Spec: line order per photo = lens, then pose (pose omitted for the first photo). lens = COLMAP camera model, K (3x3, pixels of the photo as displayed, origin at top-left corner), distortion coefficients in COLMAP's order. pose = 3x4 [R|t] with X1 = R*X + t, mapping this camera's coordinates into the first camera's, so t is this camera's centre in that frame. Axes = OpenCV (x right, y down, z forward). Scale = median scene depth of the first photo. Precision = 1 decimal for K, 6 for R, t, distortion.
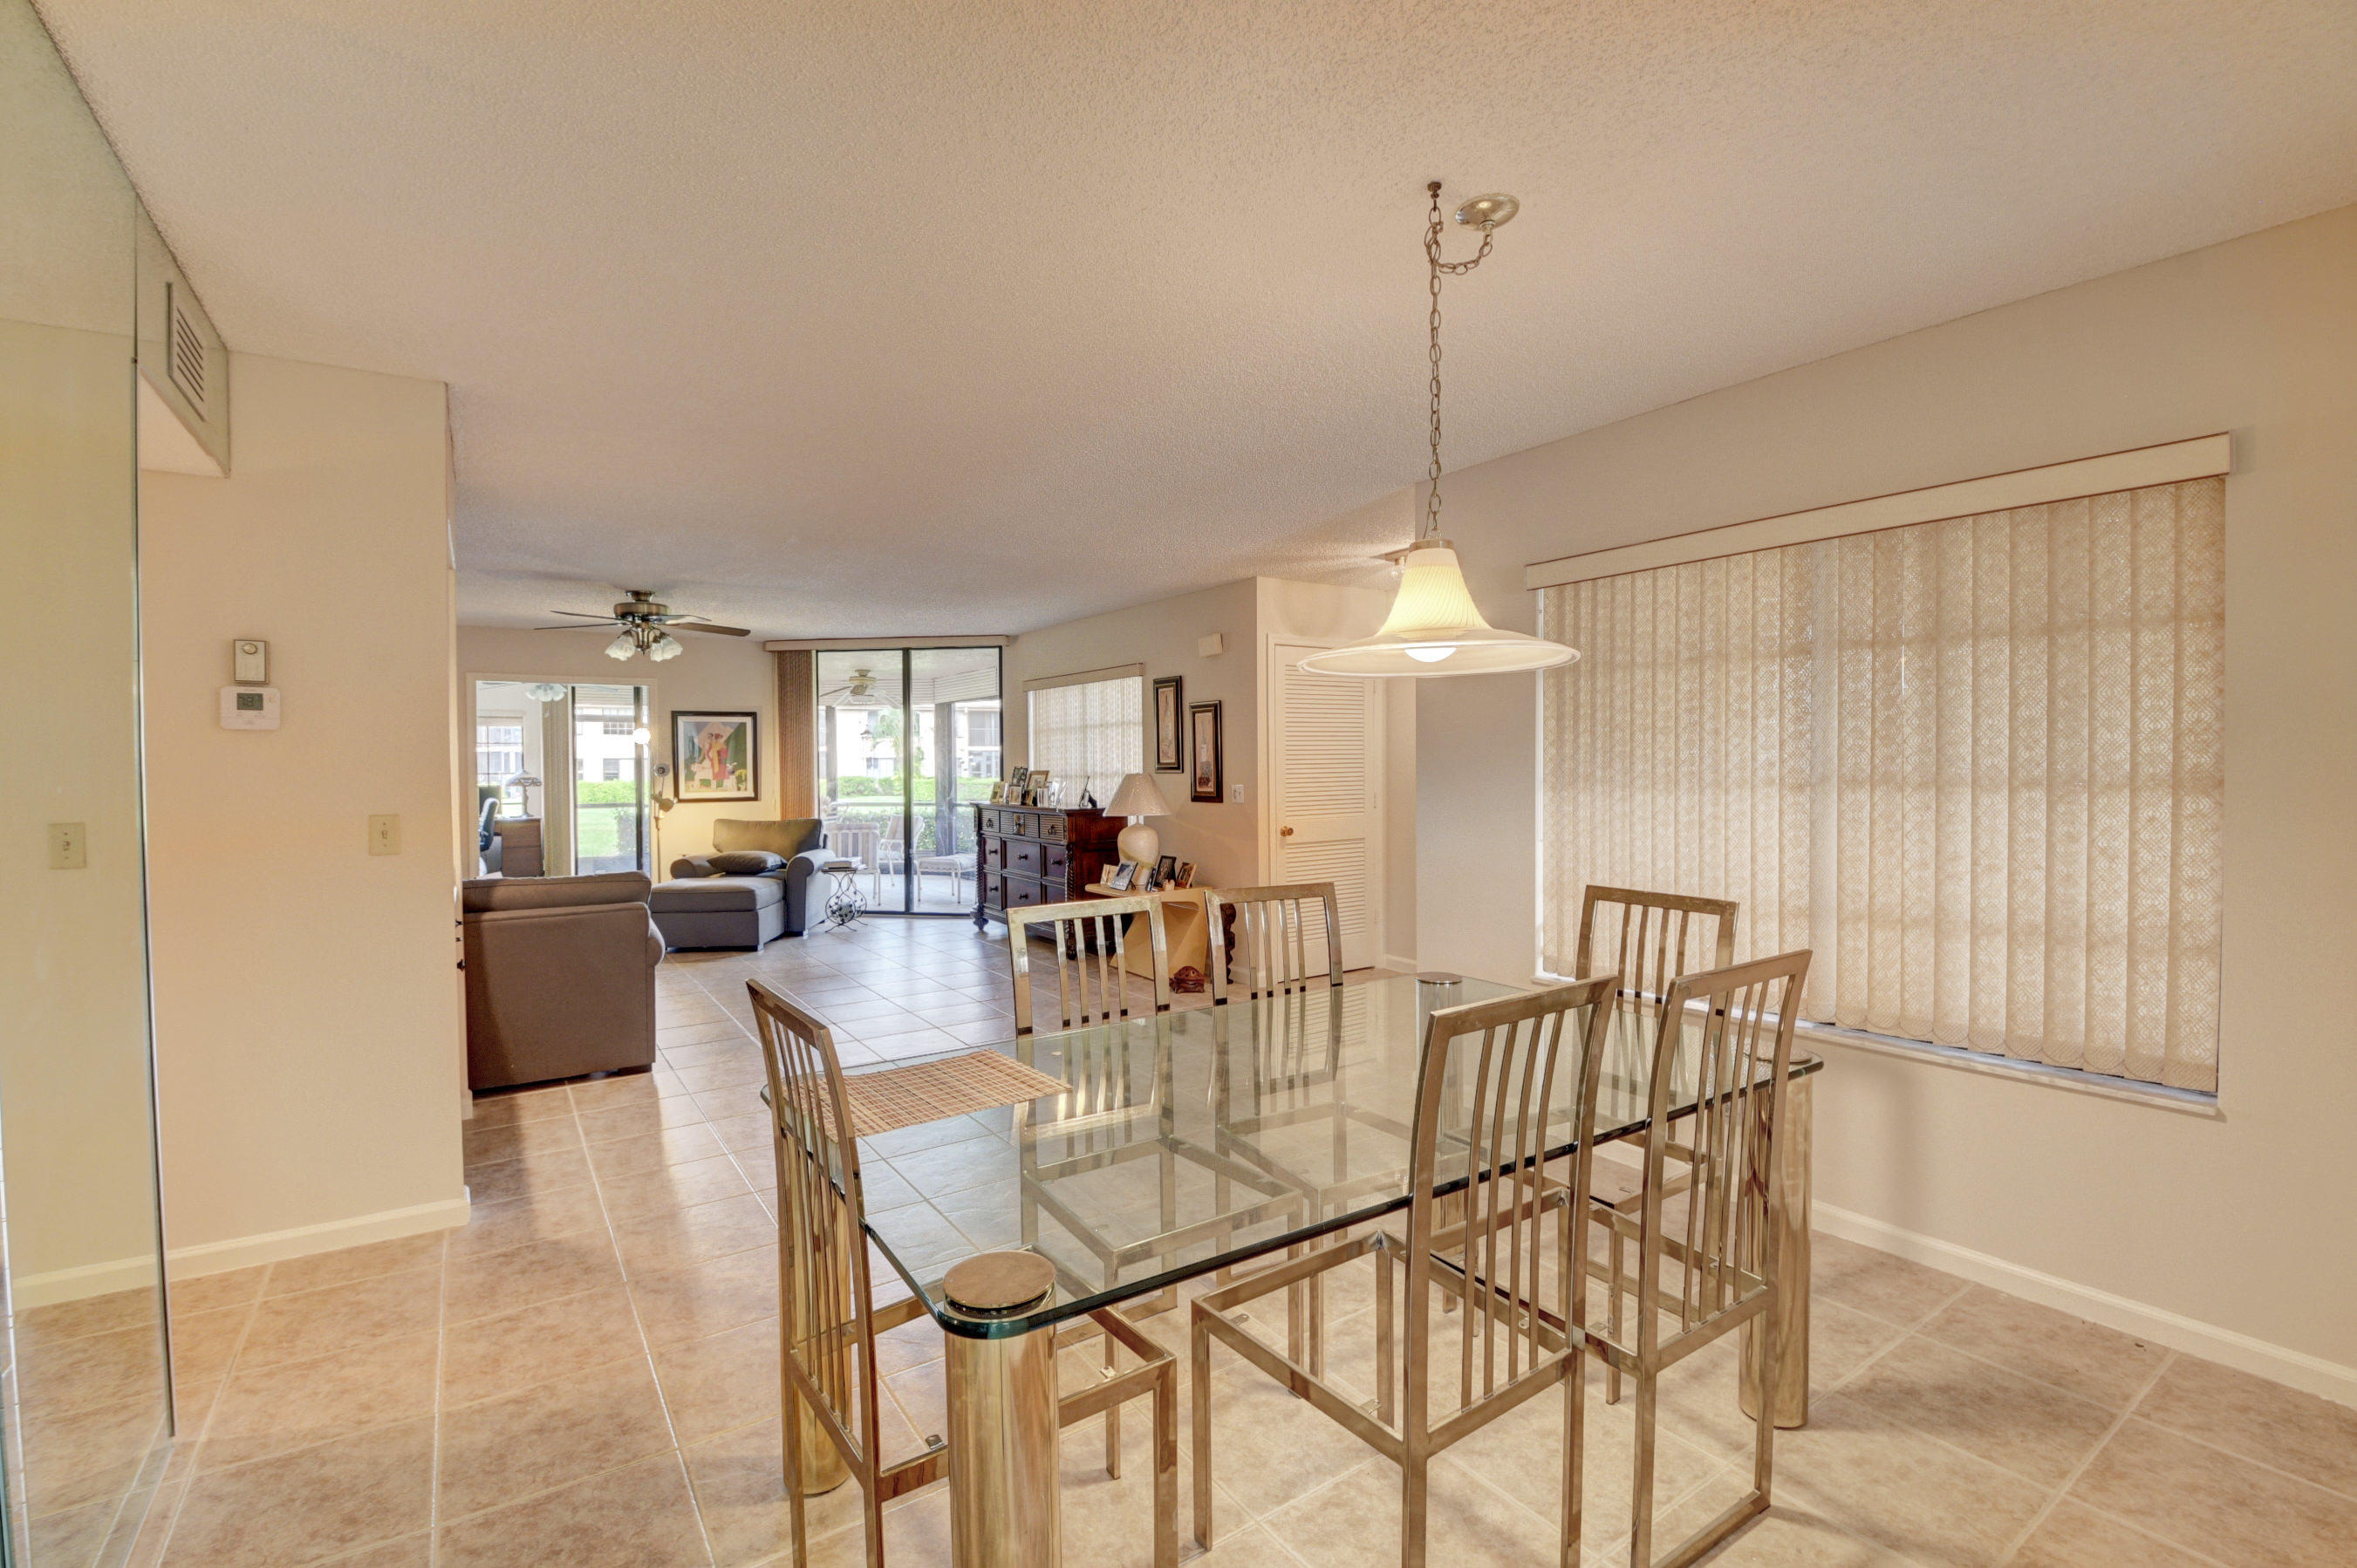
lens RADIAL K [[1036.2, 0, 1190.5], [0, 1036.2, 785.8], [0, 0, 1]] dist [0.001166, -0.019648]
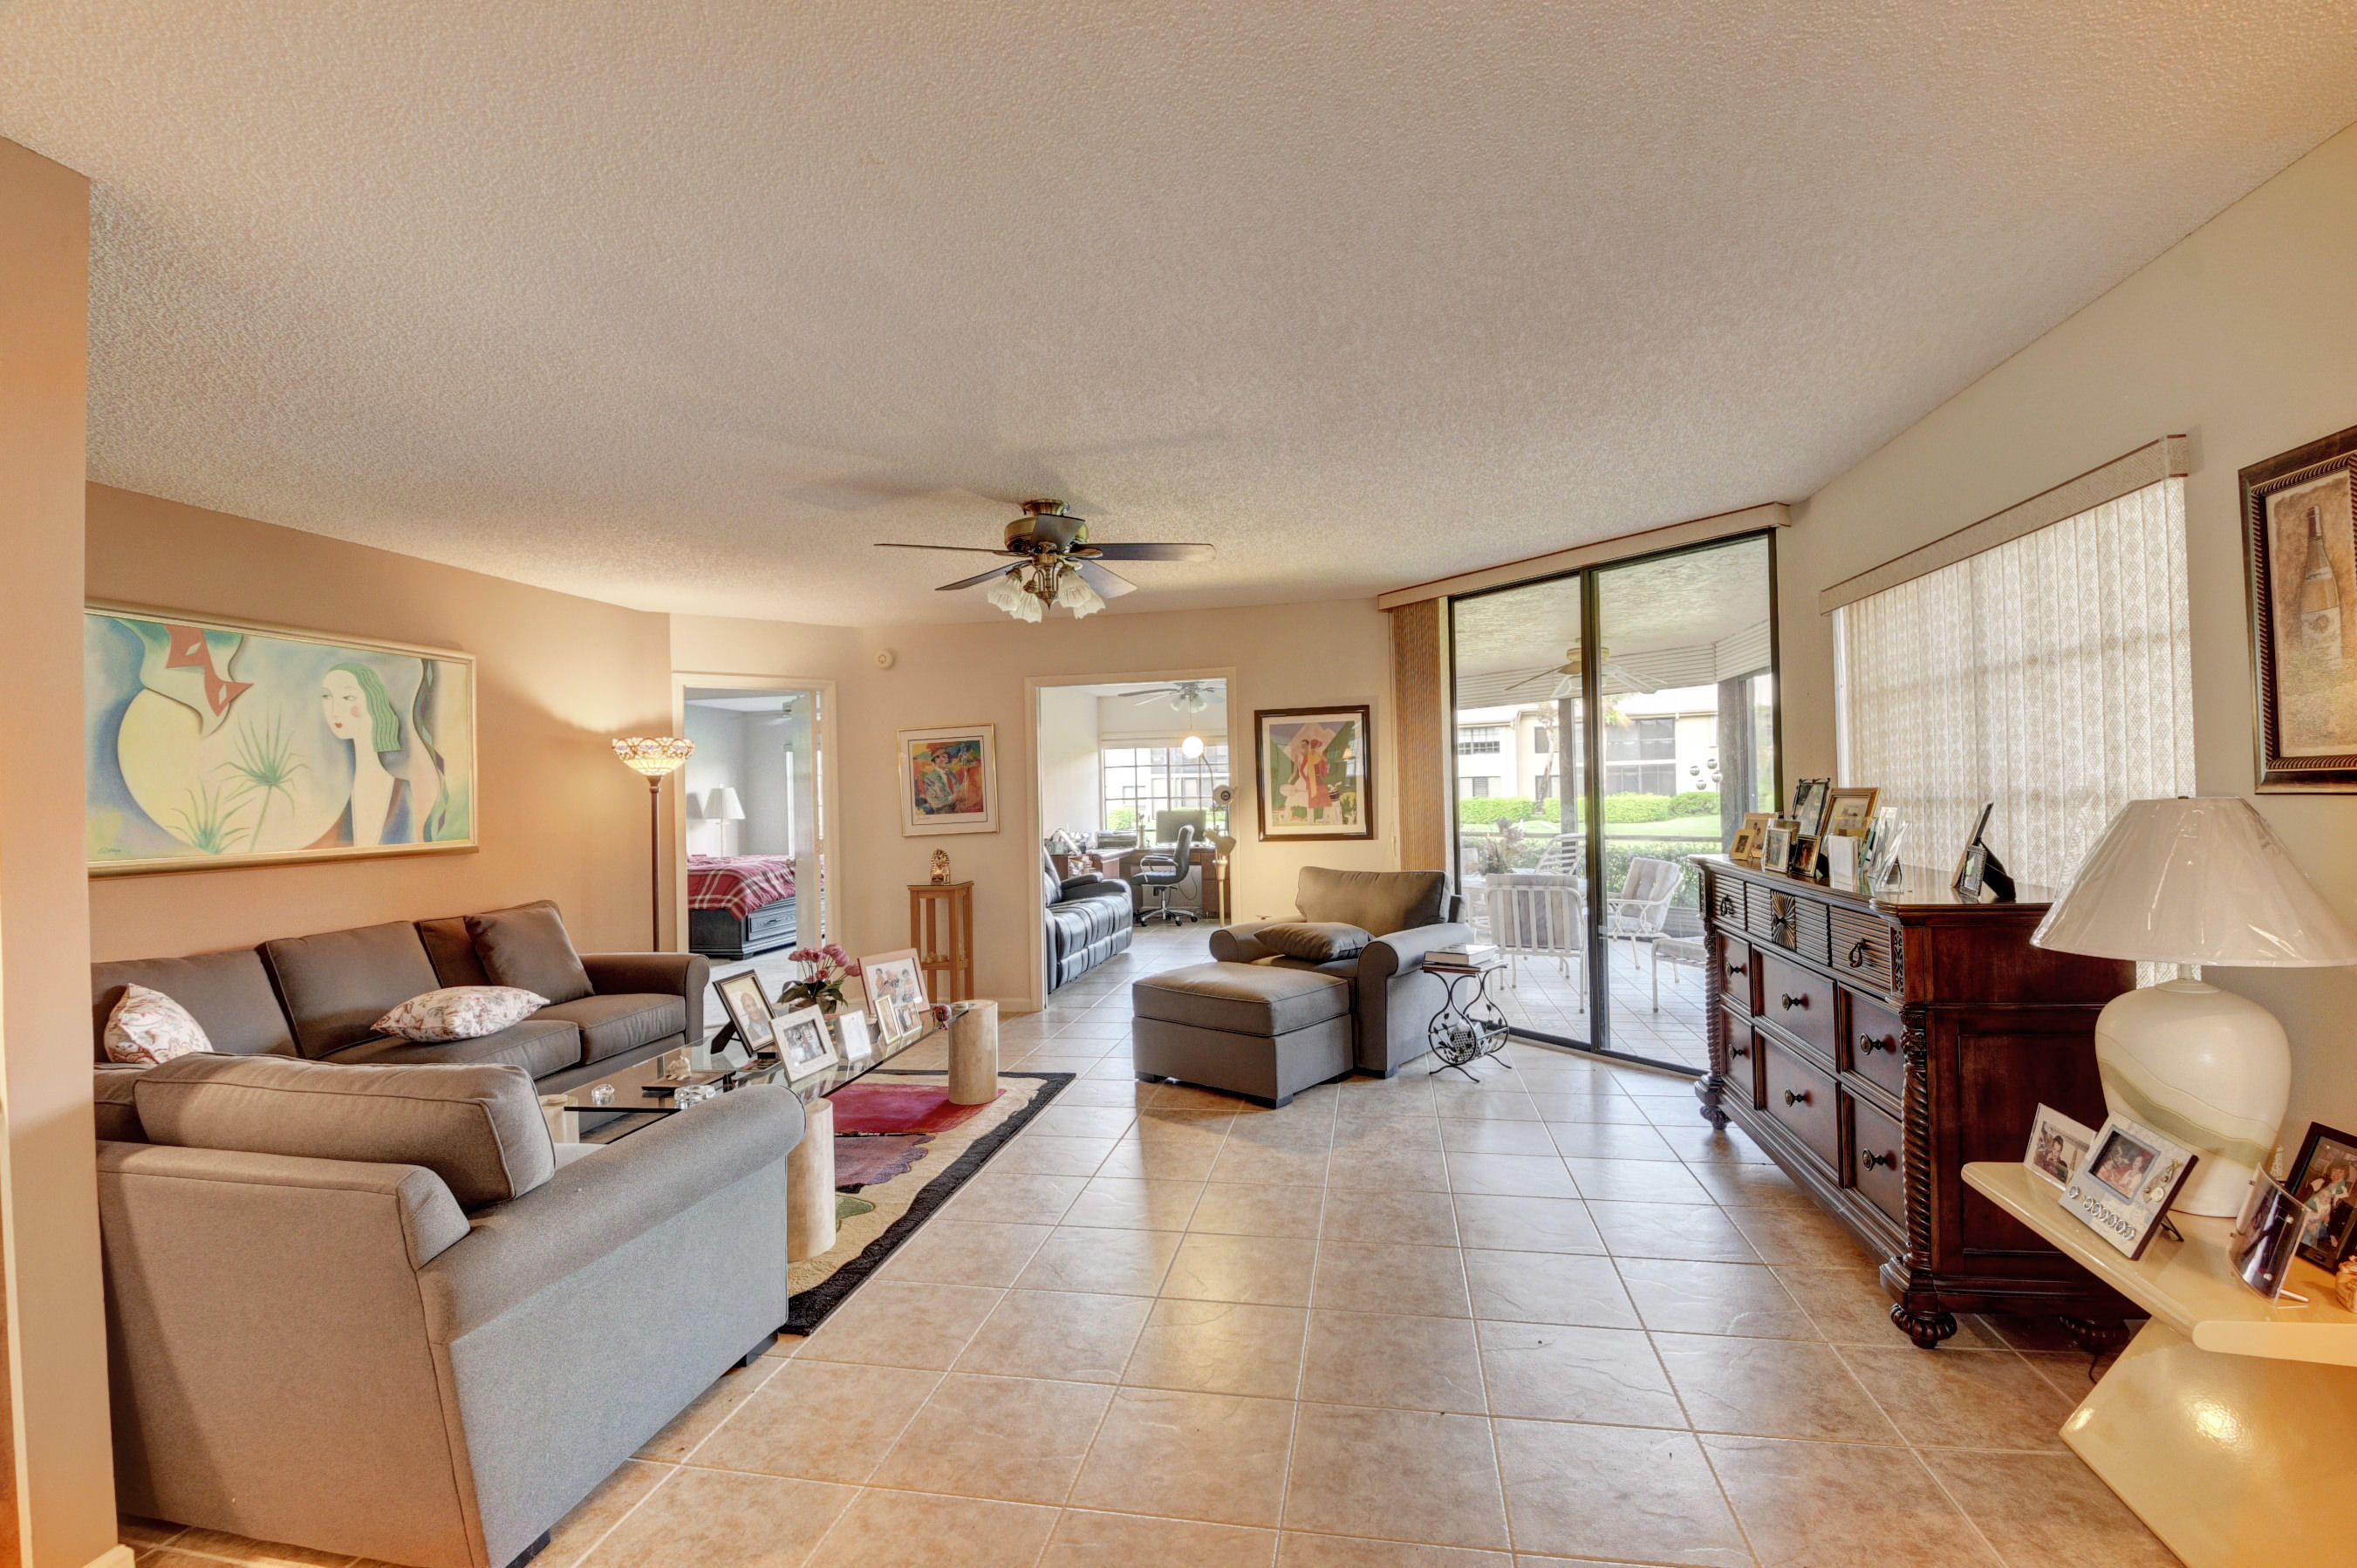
lens RADIAL K [[1036.2, 0, 1190.5], [0, 1036.2, 785.8], [0, 0, 1]] dist [0.001166, -0.019648]
pose [[0.704279, -0.016224, -0.709738, -0.037427], [0.005372, 0.999832, -0.017525, -0.009694], [0.709903, 0.008530, 0.704247, 0.516648]]
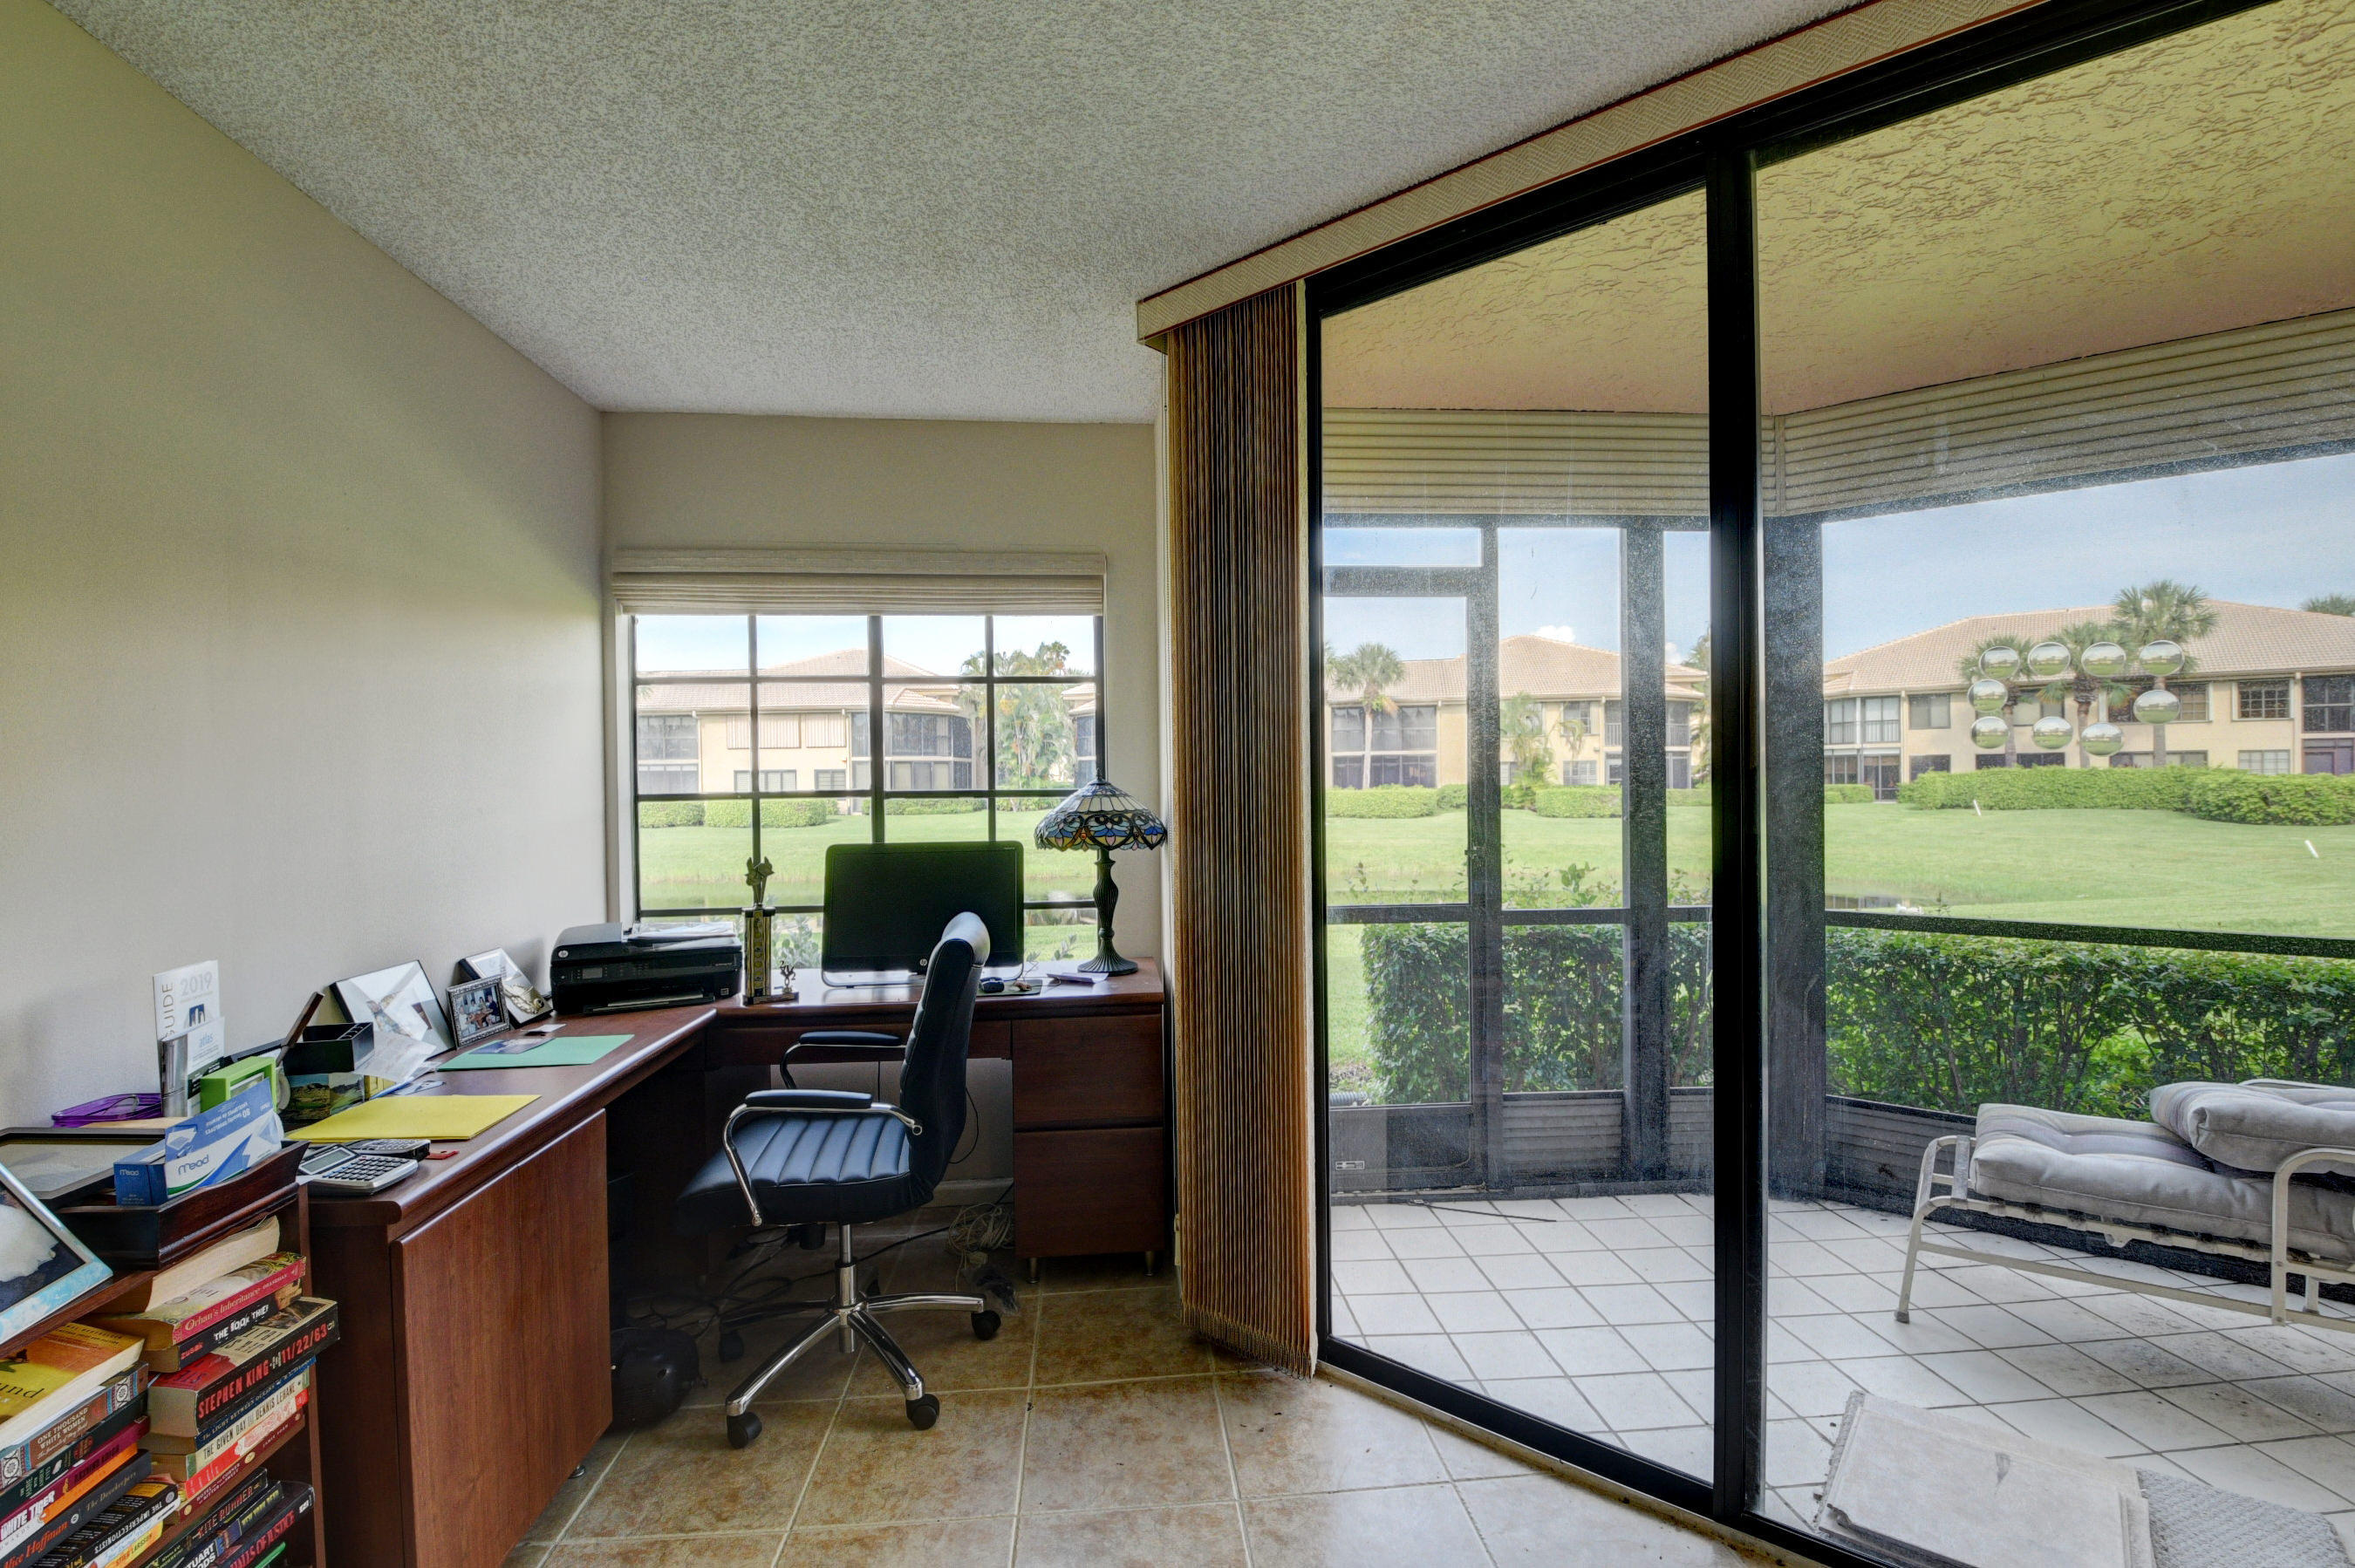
lens RADIAL K [[1030.9, 0, 1184.2], [0, 1030.9, 782.9], [0, 0, 1]] dist [0.002467, -0.018407]
pose [[0.867032, -0.001610, -0.498250, -0.772170], [-0.003293, 0.999954, -0.008962, -0.019065], [0.498242, 0.009411, 0.866987, 1.218257]]
